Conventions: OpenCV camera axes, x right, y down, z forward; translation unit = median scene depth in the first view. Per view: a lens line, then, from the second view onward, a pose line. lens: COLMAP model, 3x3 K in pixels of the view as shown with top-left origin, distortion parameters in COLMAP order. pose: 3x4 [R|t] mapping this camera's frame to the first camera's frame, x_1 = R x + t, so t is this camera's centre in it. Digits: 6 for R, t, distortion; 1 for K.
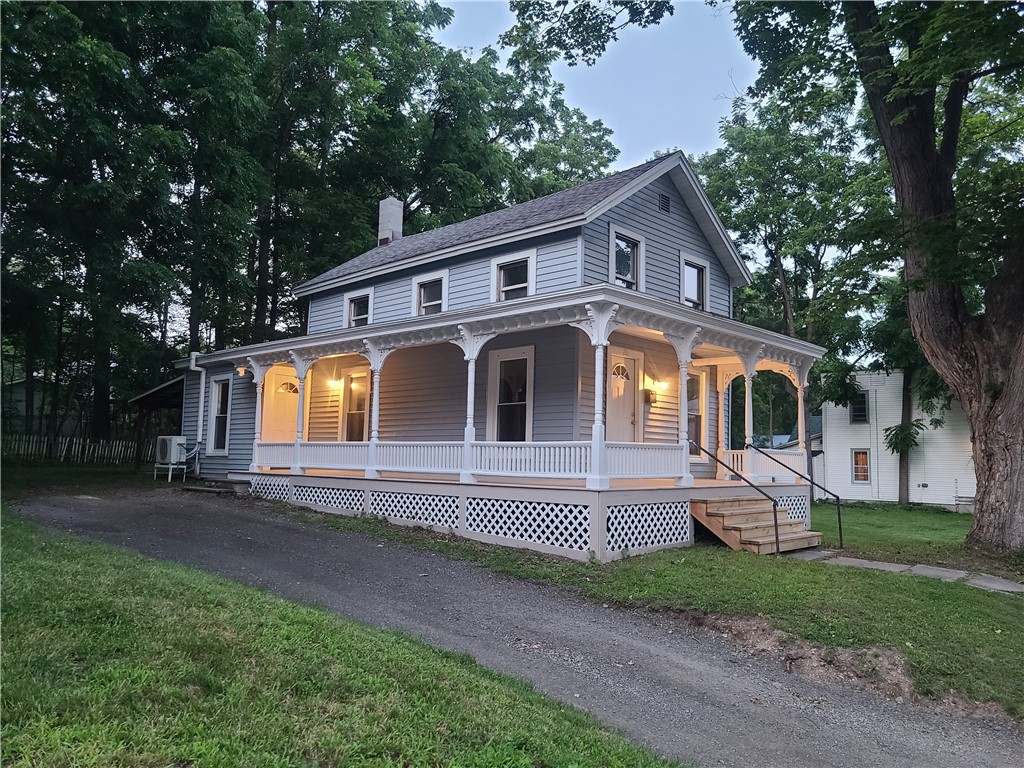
lens RADIAL K [[768.4, 0, 518.3], [0, 768.4, 377.4], [0, 0, 1]] dist [0.034571, 0.006339]
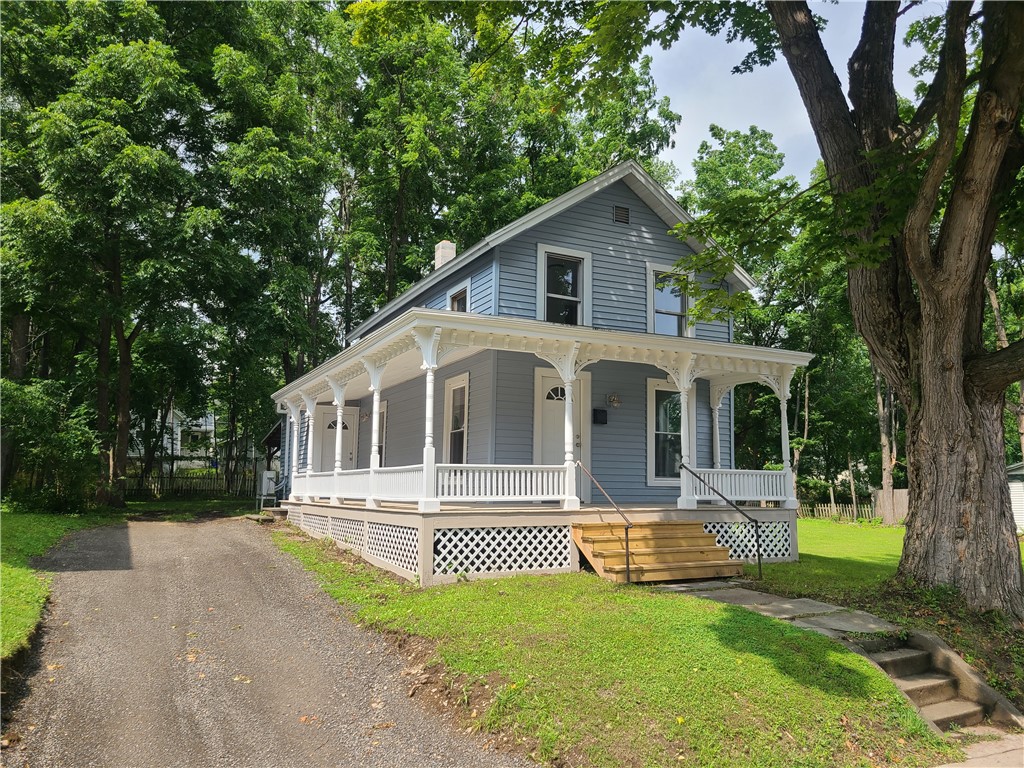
lens RADIAL K [[768.4, 0, 506.6], [0, 768.4, 388.7], [0, 0, 1]] dist [0.034571, 0.006339]
pose [[0.938087, -0.059246, -0.341296, 0.395170], [0.049279, 0.998069, -0.037809, 0.019826], [0.342877, 0.018649, 0.939195, 0.062691]]
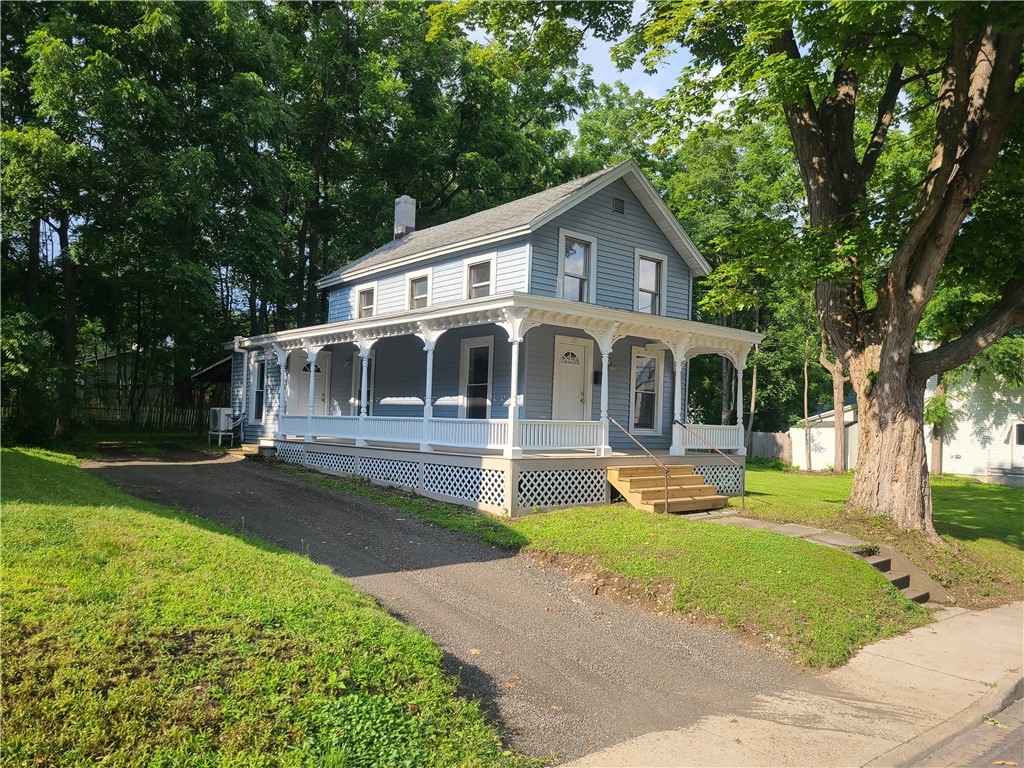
lens RADIAL K [[768.4, 0, 507.5], [0, 768.4, 394.6], [0, 0, 1]] dist [0.034571, 0.006339]
pose [[0.993143, 0.003085, -0.116864, 0.171571], [0.004690, 0.997795, 0.066199, -0.027961], [0.116810, -0.066293, 0.990939, -0.159533]]
